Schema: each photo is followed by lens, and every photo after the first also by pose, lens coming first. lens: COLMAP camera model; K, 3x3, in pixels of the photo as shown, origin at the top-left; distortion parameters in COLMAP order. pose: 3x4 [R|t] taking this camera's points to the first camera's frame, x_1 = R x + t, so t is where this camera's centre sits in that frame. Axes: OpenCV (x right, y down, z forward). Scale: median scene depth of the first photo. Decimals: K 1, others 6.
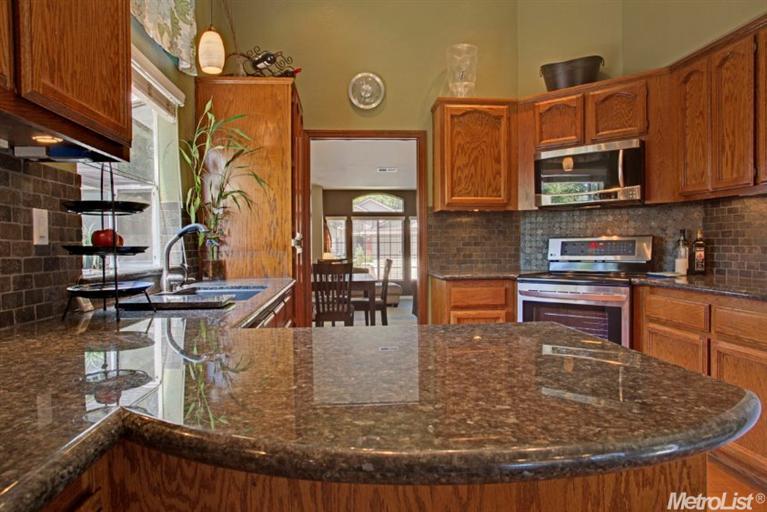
lens RADIAL K [[507.0, 0, 380.0], [0, 507.0, 255.8], [0, 0, 1]] dist [-0.029467, 0.012795]
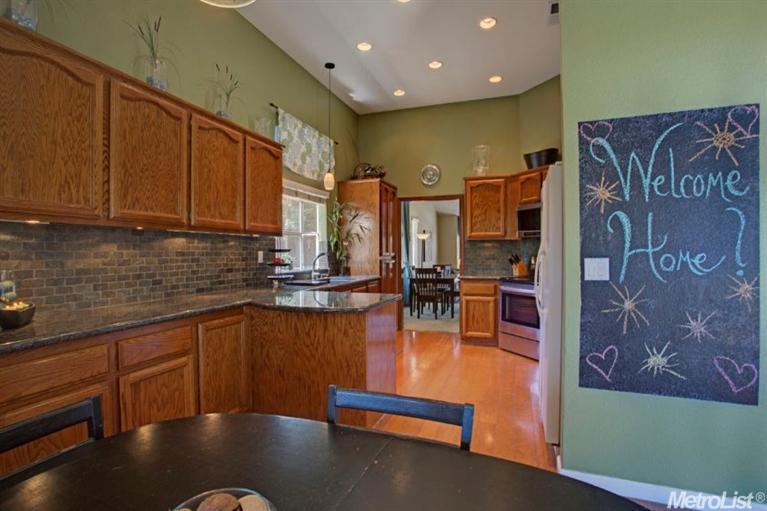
lens RADIAL K [[394.6, 0, 385.9], [0, 394.6, 253.4], [0, 0, 1]] dist [-0.040494, 0.011799]
pose [[0.913871, 0.006912, -0.405946, 0.466235], [-0.011814, 0.999884, -0.009569, -0.029008], [0.405833, 0.013541, 0.913847, -0.419933]]
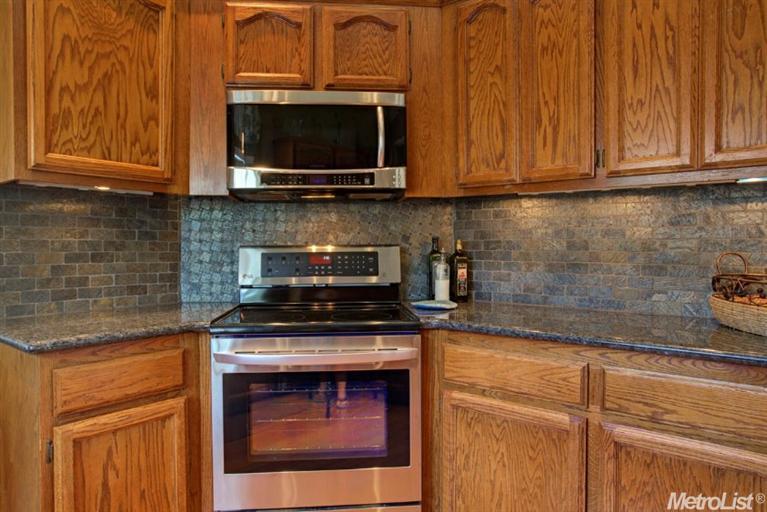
lens RADIAL K [[507.0, 0, 388.1], [0, 507.0, 252.4], [0, 0, 1]] dist [-0.029467, 0.012795]
pose [[0.685677, 0.000784, 0.727905, 0.031911], [0.010358, 0.999888, -0.010833, -0.023457], [-0.727832, 0.014968, 0.685592, 0.532542]]
